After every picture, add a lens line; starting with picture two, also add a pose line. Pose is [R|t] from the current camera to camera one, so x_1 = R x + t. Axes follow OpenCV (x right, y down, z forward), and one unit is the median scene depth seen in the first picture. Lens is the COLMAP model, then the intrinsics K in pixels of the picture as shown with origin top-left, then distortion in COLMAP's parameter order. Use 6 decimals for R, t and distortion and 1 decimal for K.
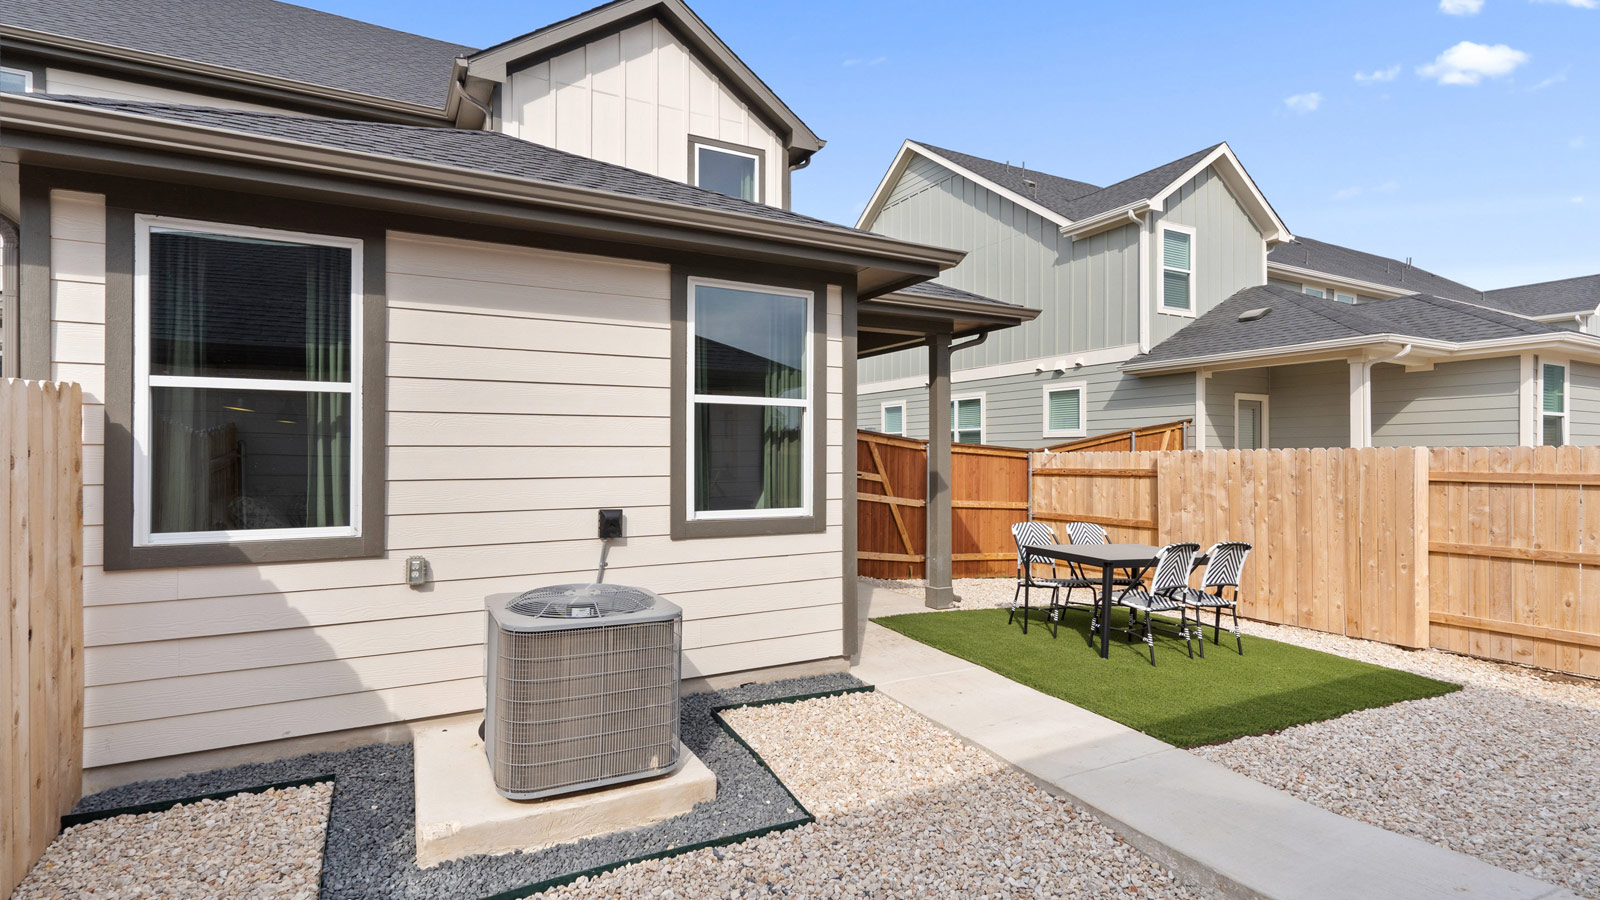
lens RADIAL K [[759.8, 0, 790.1], [0, 759.8, 449.9], [0, 0, 1]] dist [0.000181, 0.001208]
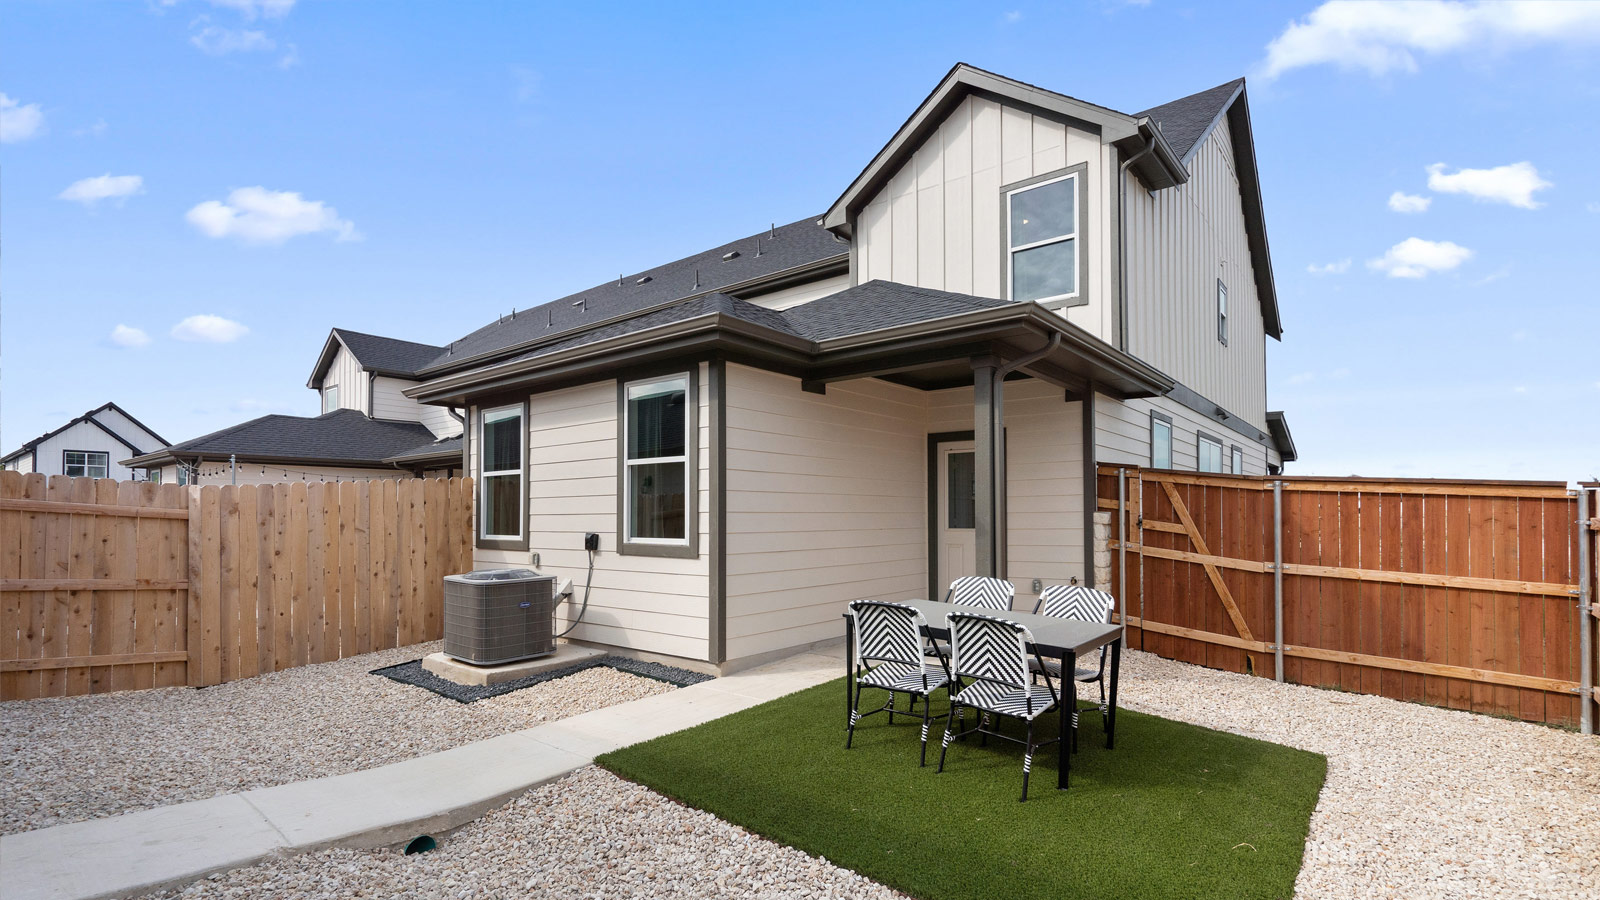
lens RADIAL K [[742.1, 0, 789.1], [0, 742.1, 509.2], [0, 0, 1]] dist [-0.001255, 0.000905]
pose [[0.384563, -0.010203, -0.923043, 1.229676], [0.009044, 0.999933, -0.007284, 0.034999], [0.923055, -0.005547, 0.384629, 0.658784]]
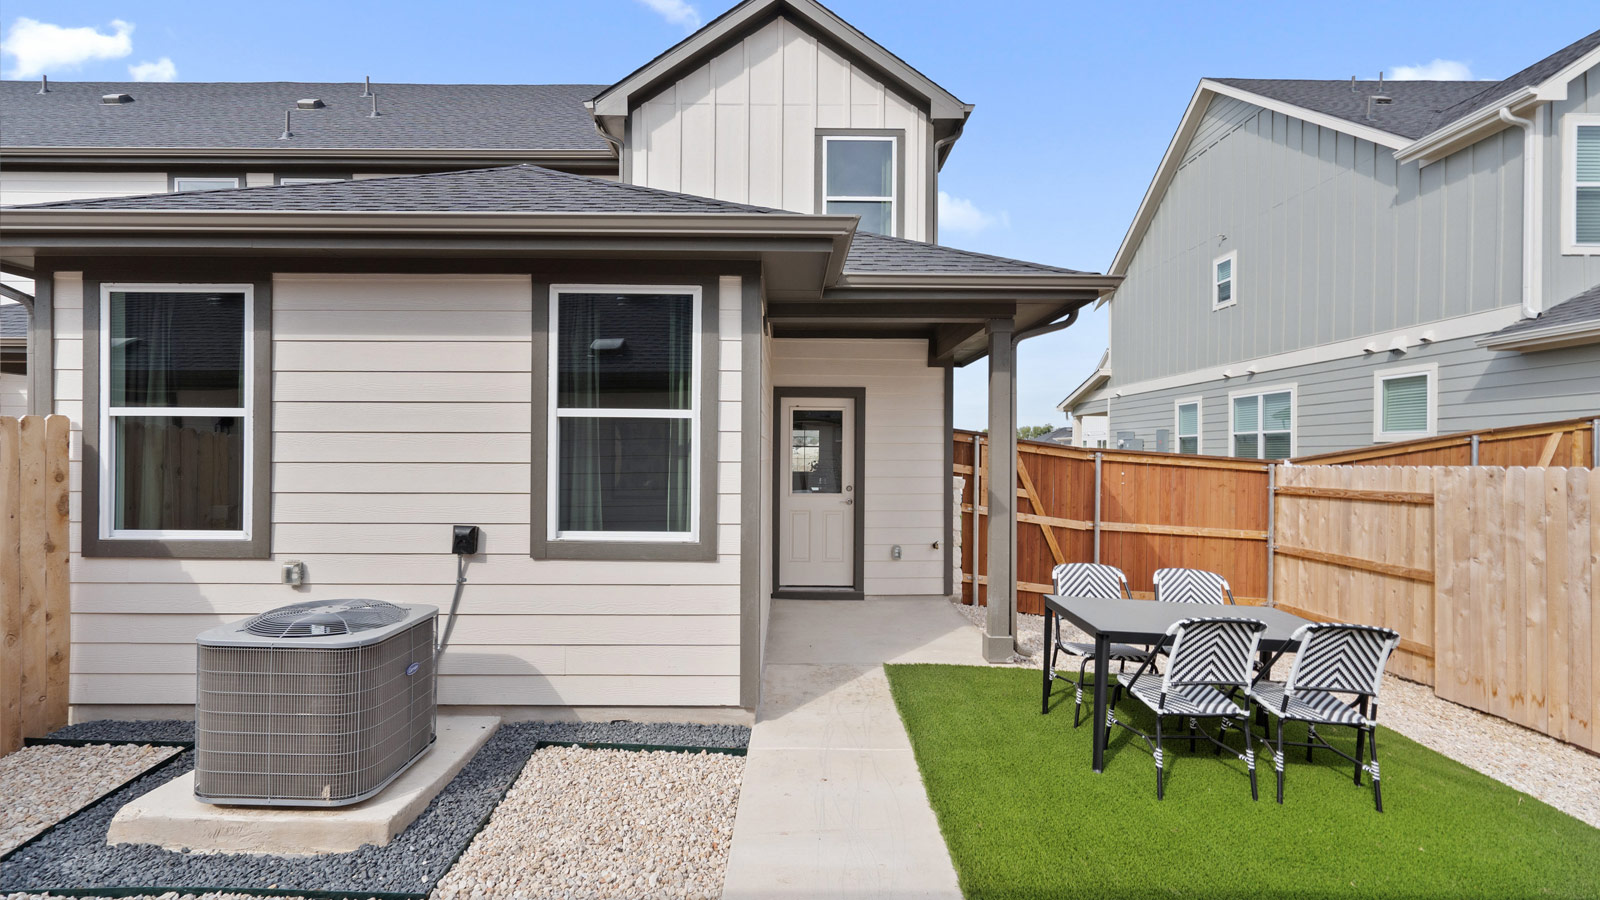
lens RADIAL K [[742.1, 0, 785.7], [0, 742.1, 458.5], [0, 0, 1]] dist [-0.001255, 0.000905]
pose [[0.882312, 0.008484, -0.470588, 0.509027], [-0.003395, 0.999926, 0.011664, -0.019995], [0.470653, -0.008694, 0.882276, 0.285452]]
